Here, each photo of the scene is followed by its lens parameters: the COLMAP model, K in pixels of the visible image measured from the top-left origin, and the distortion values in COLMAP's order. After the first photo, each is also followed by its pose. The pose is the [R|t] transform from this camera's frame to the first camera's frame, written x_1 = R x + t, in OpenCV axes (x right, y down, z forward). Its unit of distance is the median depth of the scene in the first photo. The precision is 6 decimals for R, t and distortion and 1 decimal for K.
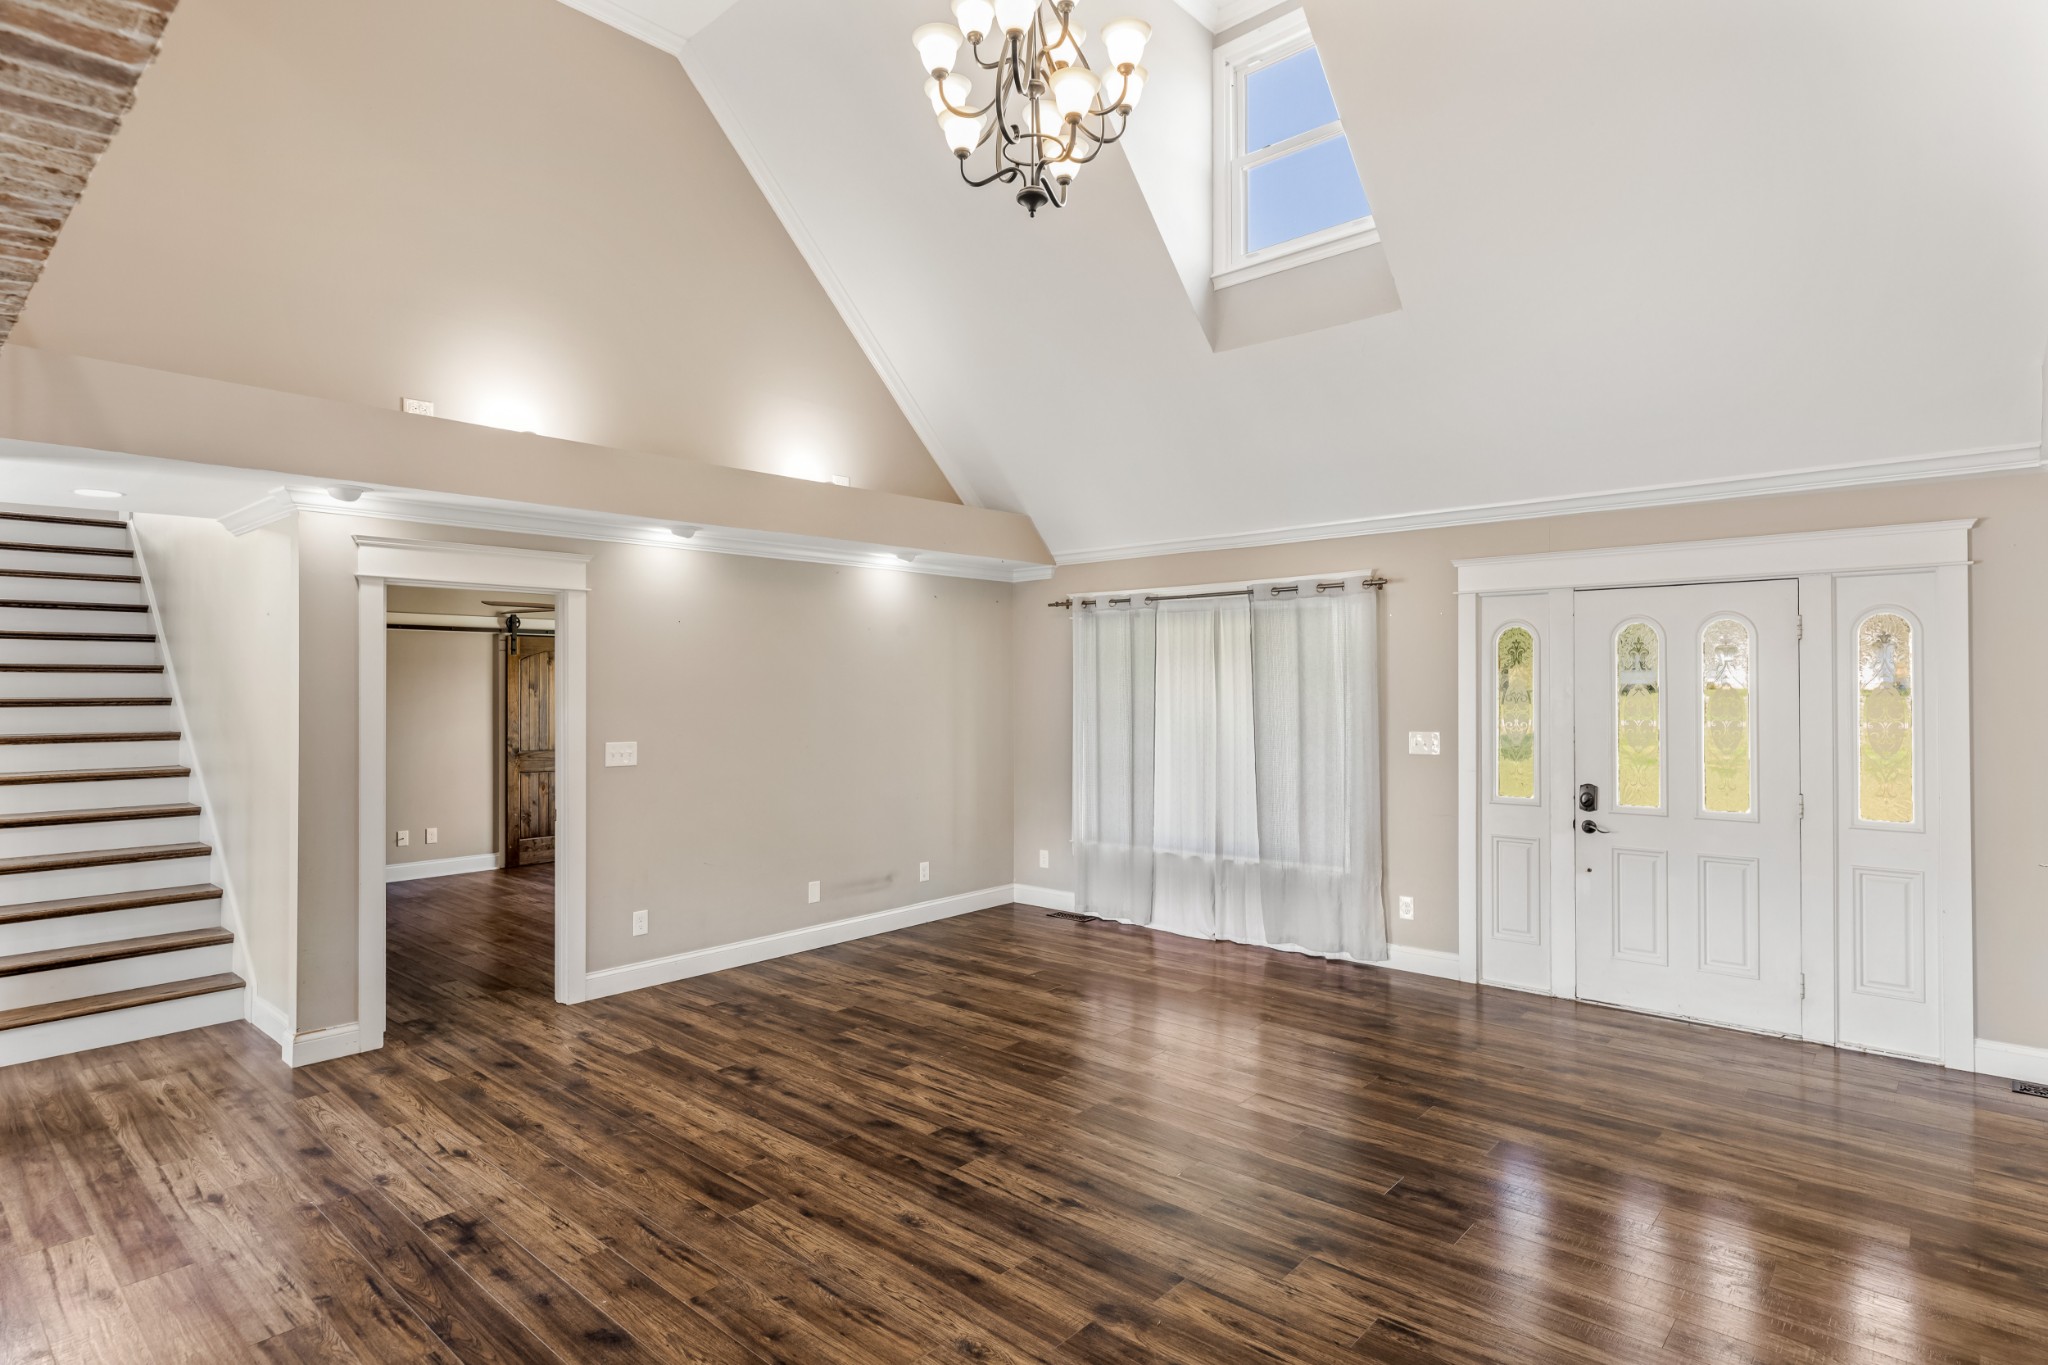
lens RADIAL K [[1073.2, 0, 1030.3], [0, 1073.2, 684.5], [0, 0, 1]] dist [-0.004034, -0.001134]
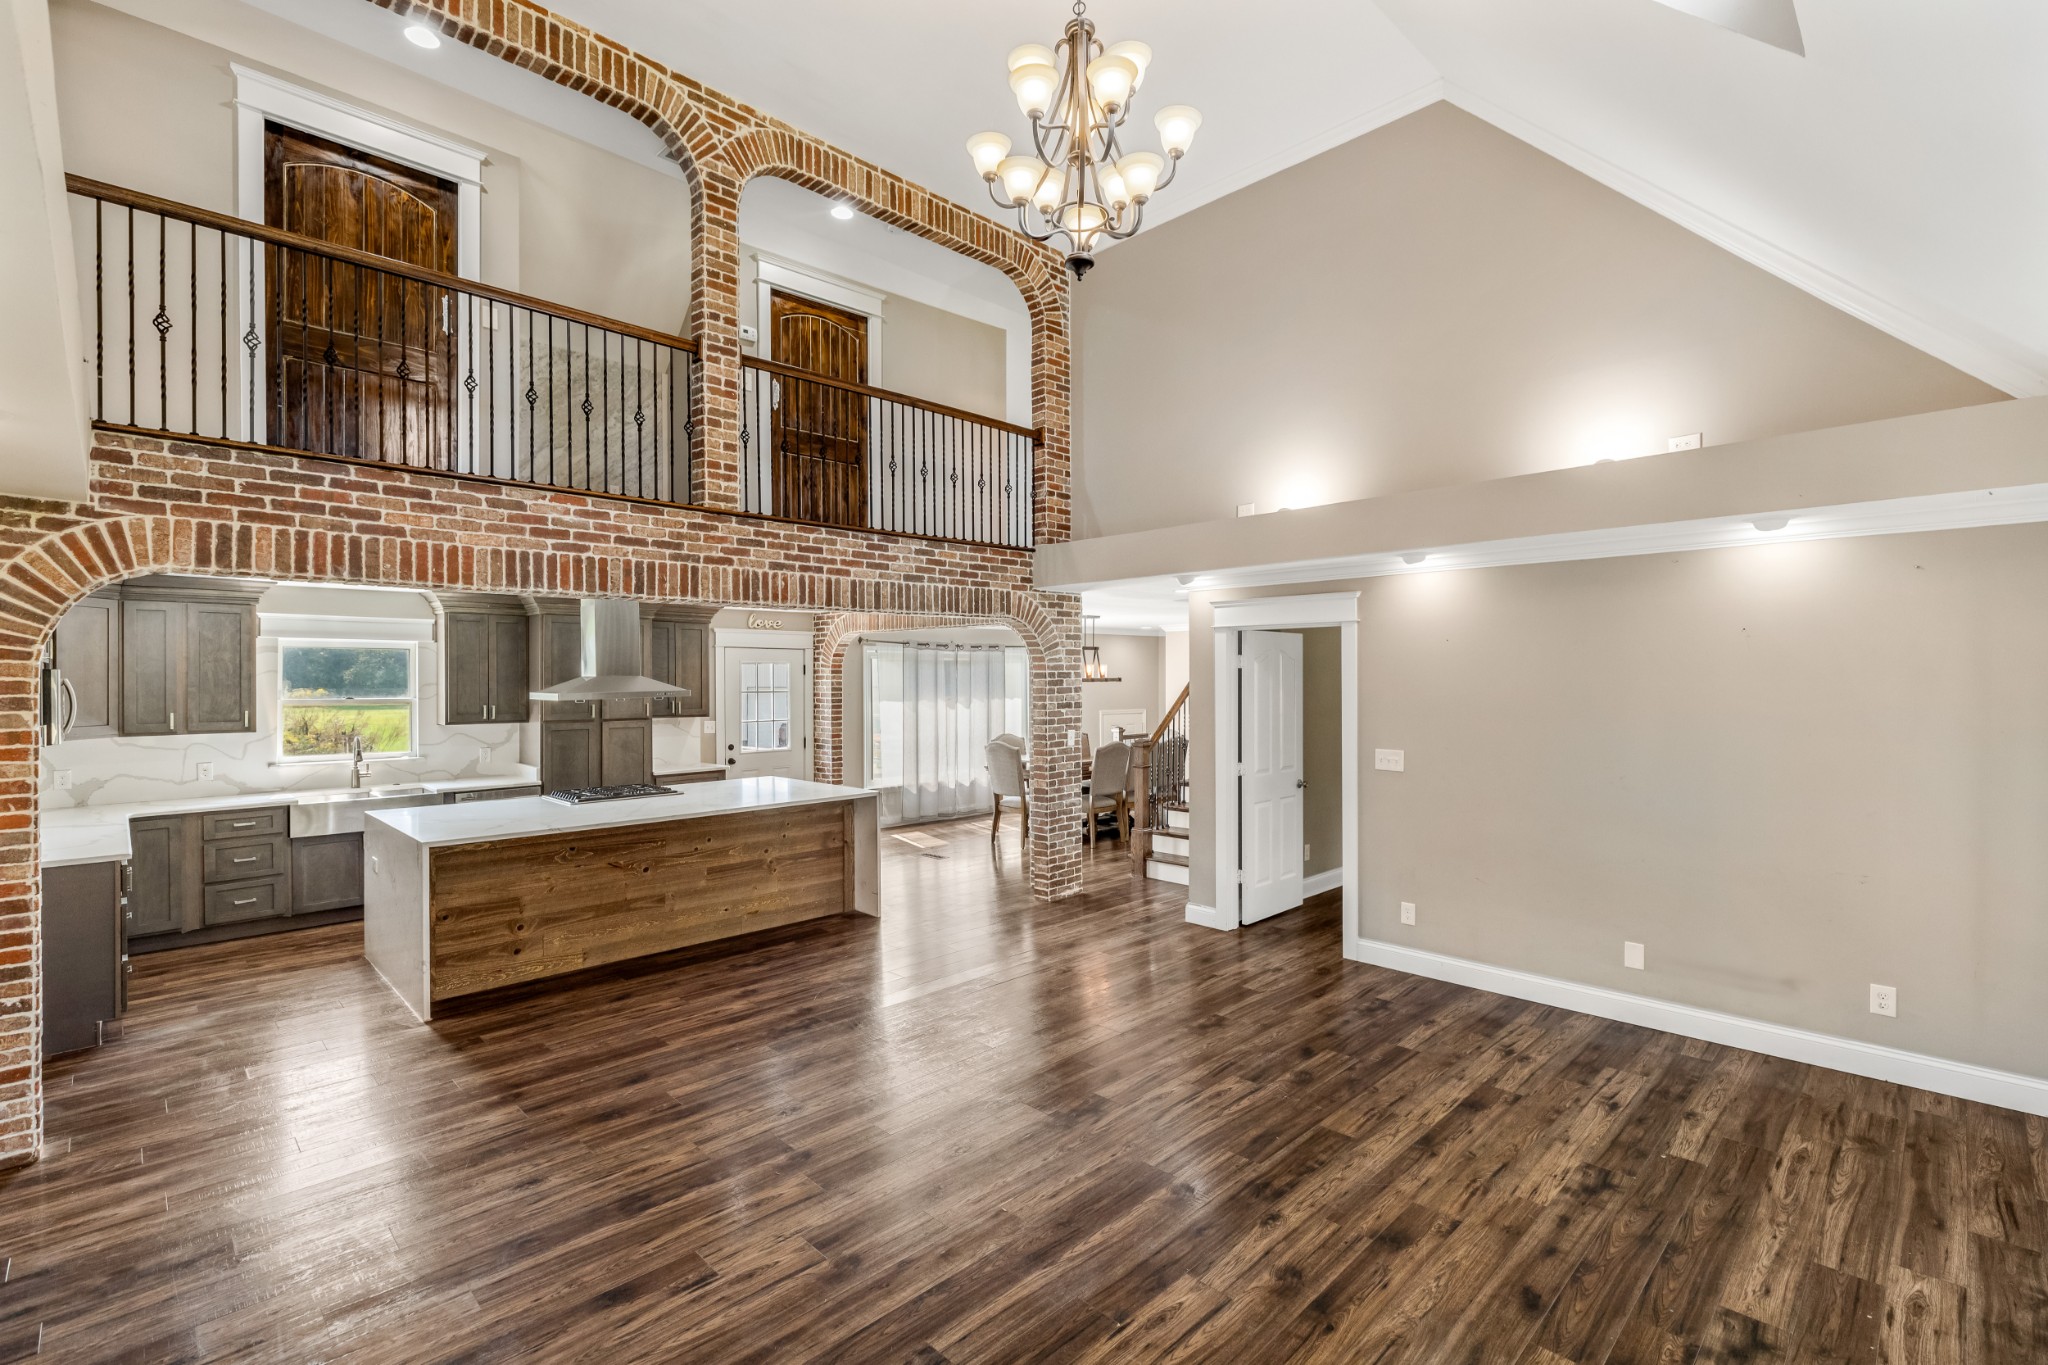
lens RADIAL K [[923.0, 0, 1020.9], [0, 923.0, 674.8], [0, 0, 1]] dist [0.007997, -0.001713]
pose [[-0.068696, 0.005186, -0.997624, 0.653510], [0.004726, 0.999977, 0.004873, -0.034075], [0.997626, -0.004380, -0.068718, 0.699111]]
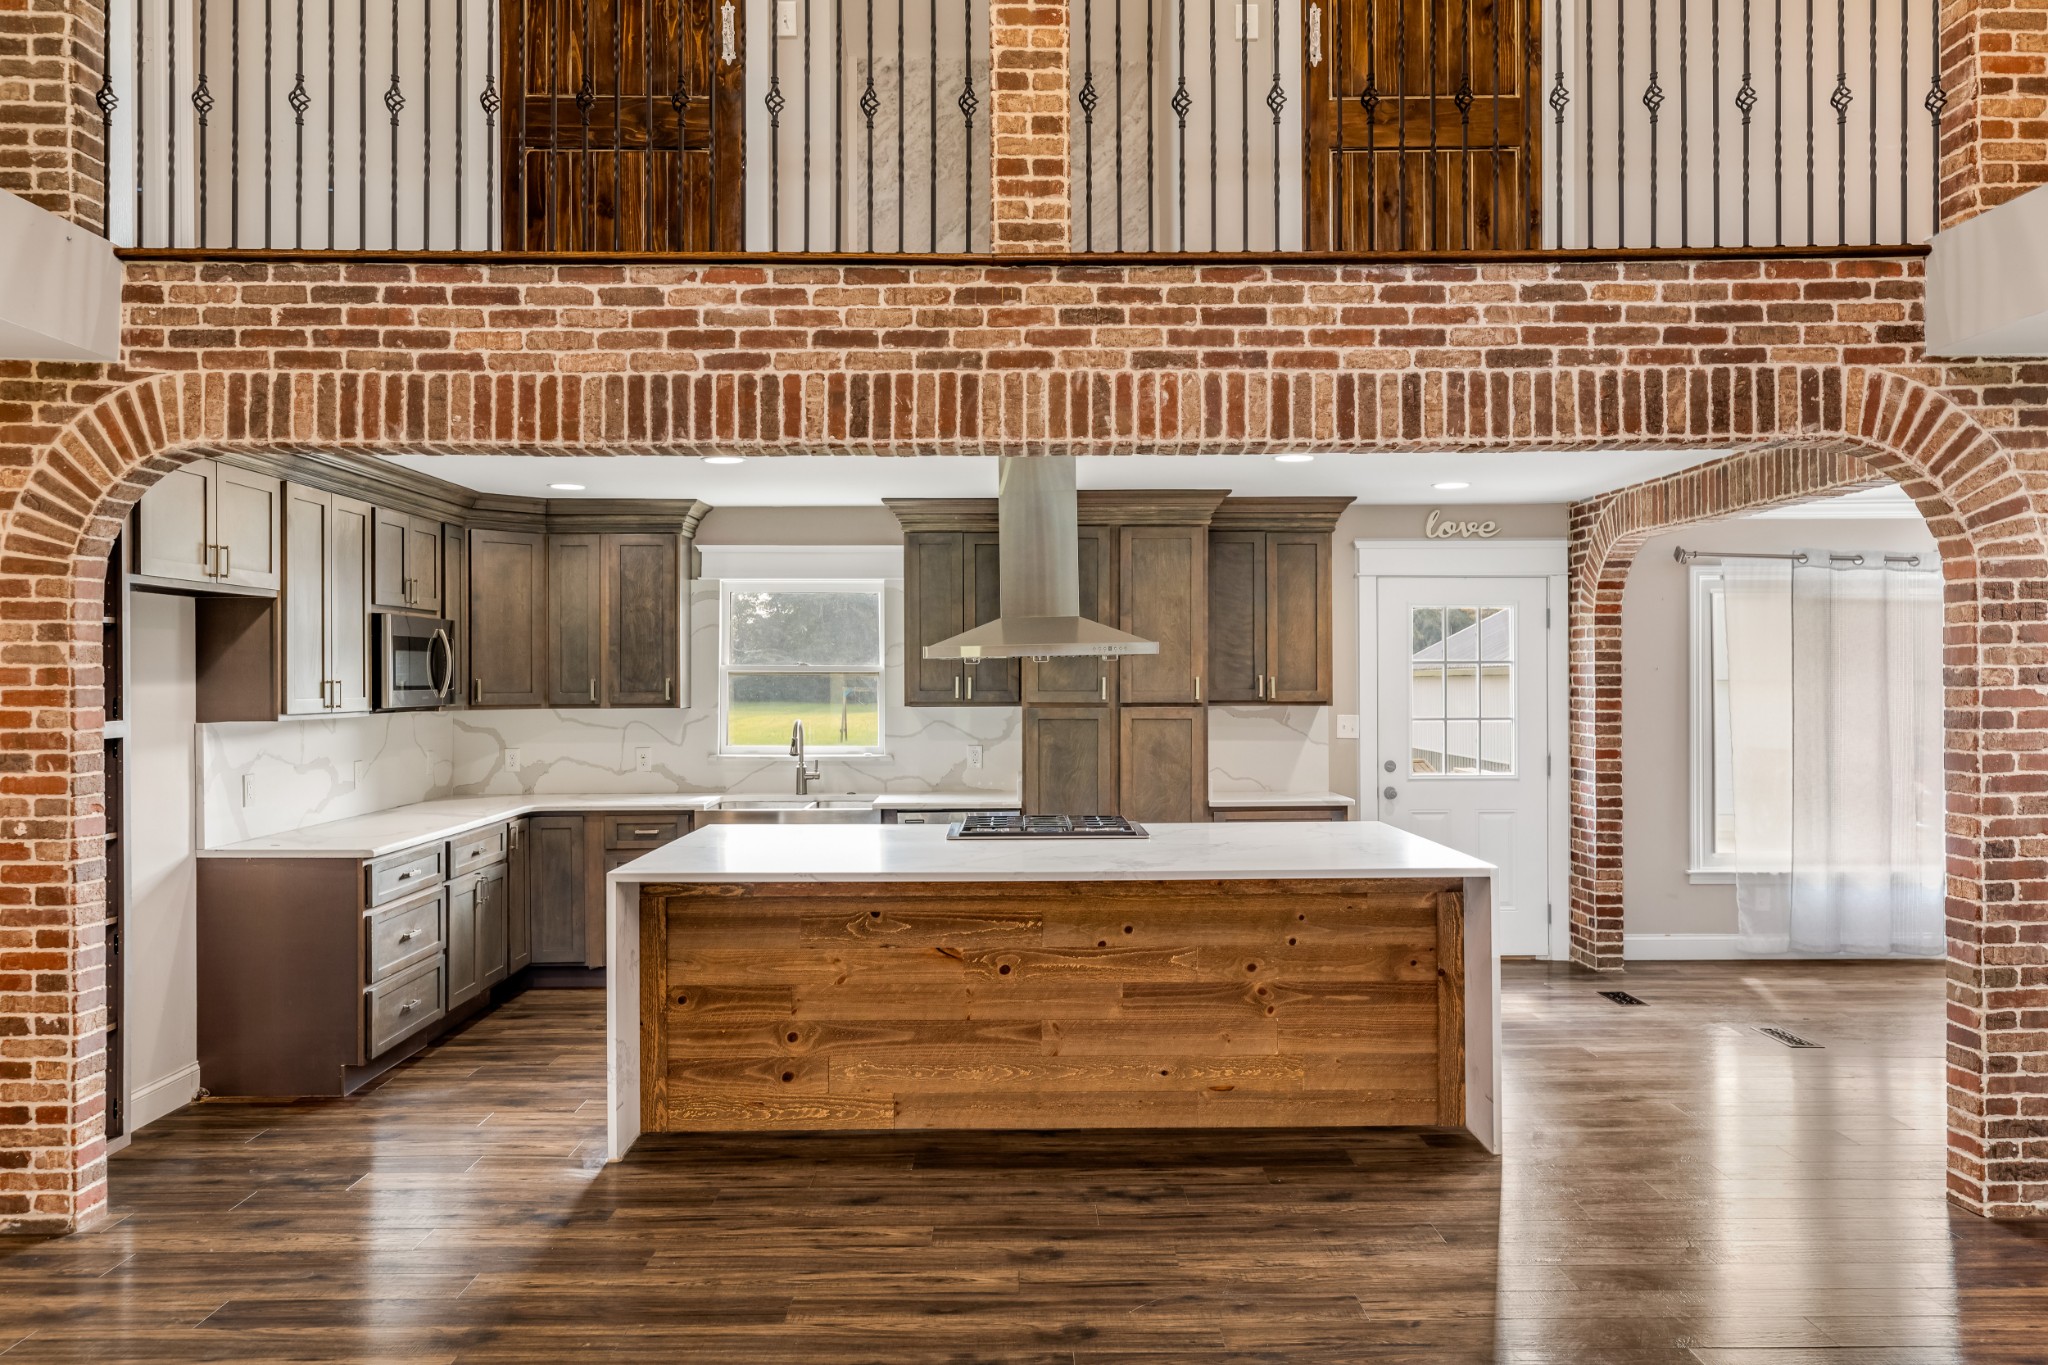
lens RADIAL K [[1489.2, 0, 1020.3], [0, 1489.2, 675.1], [0, 0, 1]] dist [0.006138, -0.003362]
pose [[-0.744304, 0.008417, -0.667788, 0.222679], [0.009151, 0.999955, 0.002405, 0.009998], [0.667779, -0.004320, -0.744347, 0.887486]]
